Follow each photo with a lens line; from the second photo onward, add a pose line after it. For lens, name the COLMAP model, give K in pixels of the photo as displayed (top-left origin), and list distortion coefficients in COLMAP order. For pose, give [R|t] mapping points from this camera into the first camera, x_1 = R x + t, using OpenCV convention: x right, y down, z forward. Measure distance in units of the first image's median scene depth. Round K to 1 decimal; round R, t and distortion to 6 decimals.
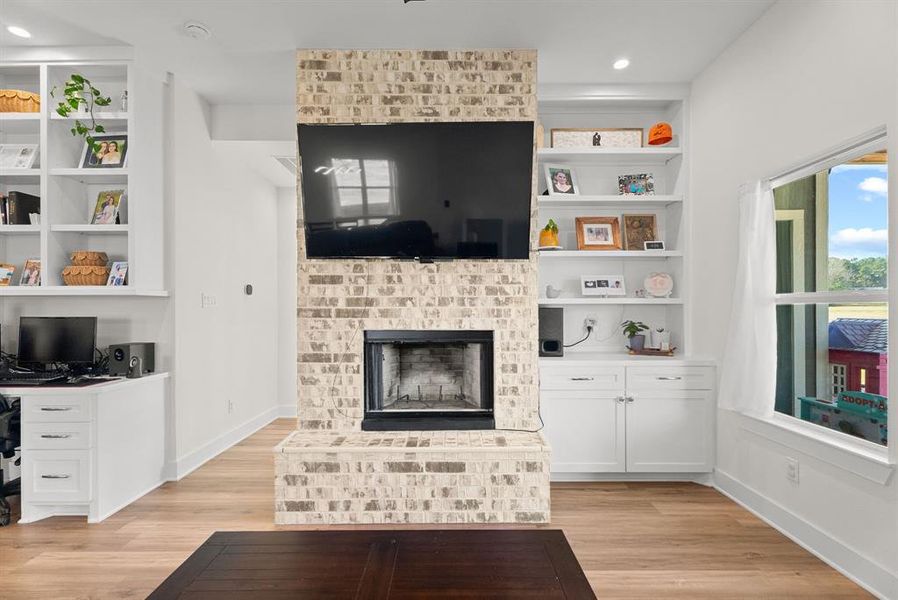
lens RADIAL K [[407.4, 0, 451.7], [0, 407.4, 308.7], [0, 0, 1]] dist [0.000360, 0.000136]
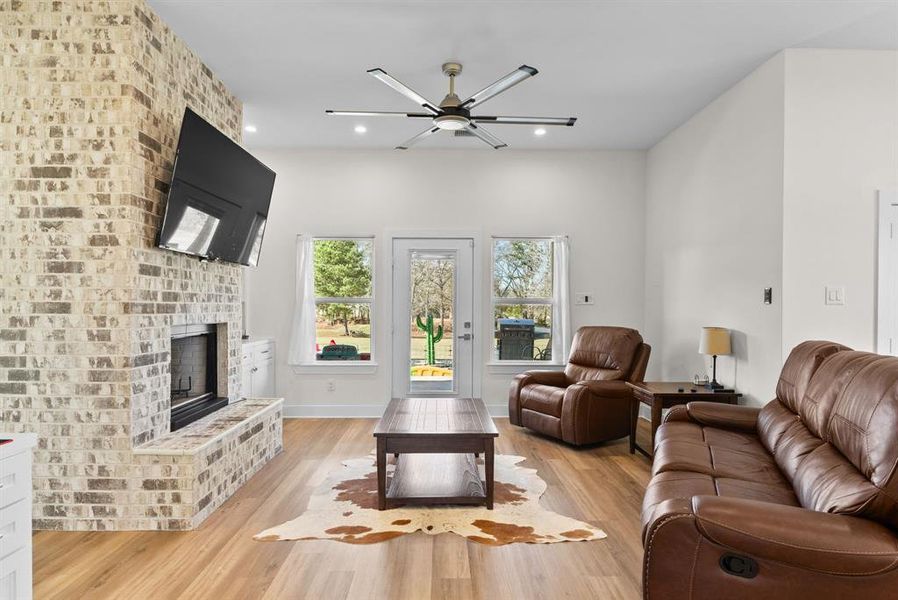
lens RADIAL K [[509.5, 0, 449.5], [0, 509.5, 308.6], [0, 0, 1]] dist [-0.002748, -0.000173]
pose [[-0.012571, -0.000691, 0.999921, -1.416202], [-0.006535, 0.999978, 0.000609, 0.006489], [-0.999900, -0.006527, -0.012575, 0.366877]]
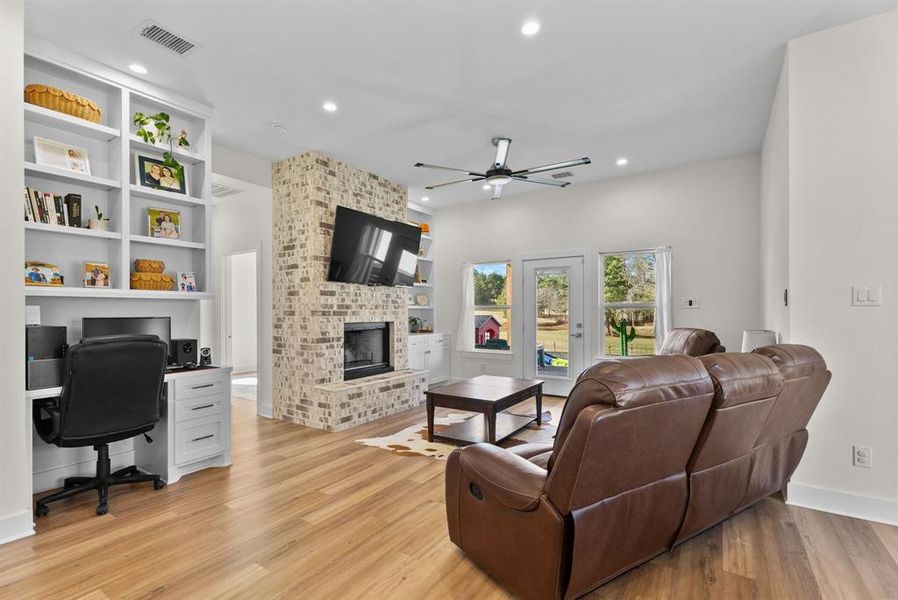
lens RADIAL K [[407.4, 0, 451.7], [0, 407.4, 308.7], [0, 0, 1]] dist [0.000360, 0.000136]
pose [[0.550781, 0.006579, 0.834624, -1.422999], [-0.000588, 0.999972, -0.007494, 0.004391], [-0.834650, 0.003637, 0.550769, -0.342894]]
